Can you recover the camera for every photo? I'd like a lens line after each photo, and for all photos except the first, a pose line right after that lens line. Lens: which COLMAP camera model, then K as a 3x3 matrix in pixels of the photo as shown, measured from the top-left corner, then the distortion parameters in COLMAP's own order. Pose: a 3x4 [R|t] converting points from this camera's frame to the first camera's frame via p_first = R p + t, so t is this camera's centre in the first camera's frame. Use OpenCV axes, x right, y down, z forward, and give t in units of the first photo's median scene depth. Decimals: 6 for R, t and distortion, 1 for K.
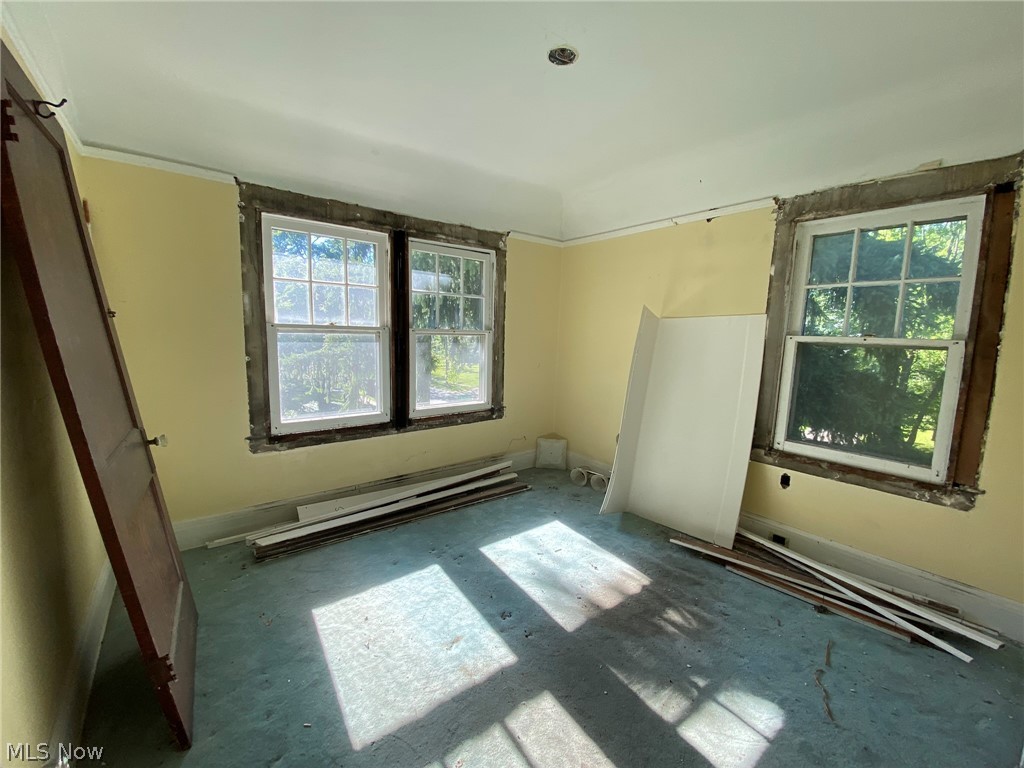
lens RADIAL K [[410.7, 0, 512.0], [0, 410.7, 384.0], [0, 0, 1]] dist [0.028082, -0.024421]
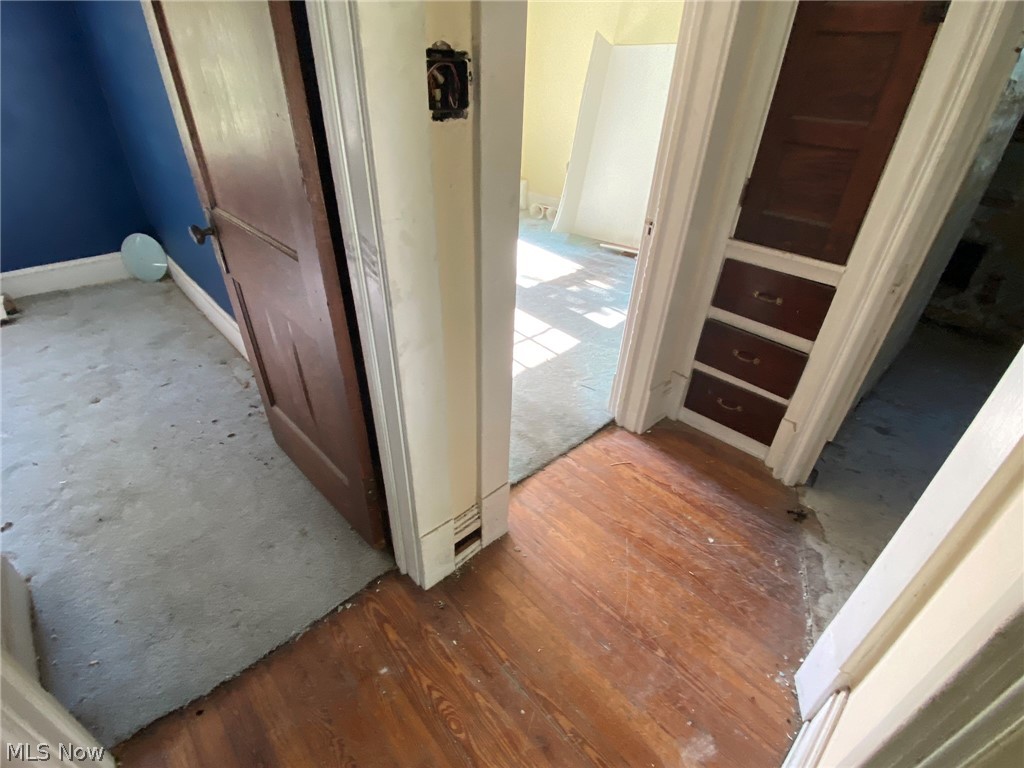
lens RADIAL K [[488.9, 0, 512.0], [0, 488.9, 384.0], [0, 0, 1]] dist [-0.000677, -0.000965]
pose [[0.995484, -0.048376, 0.081682, -0.049632], [0.007168, 0.896271, 0.443449, 0.068843], [-0.094661, -0.440861, 0.892570, -0.525894]]
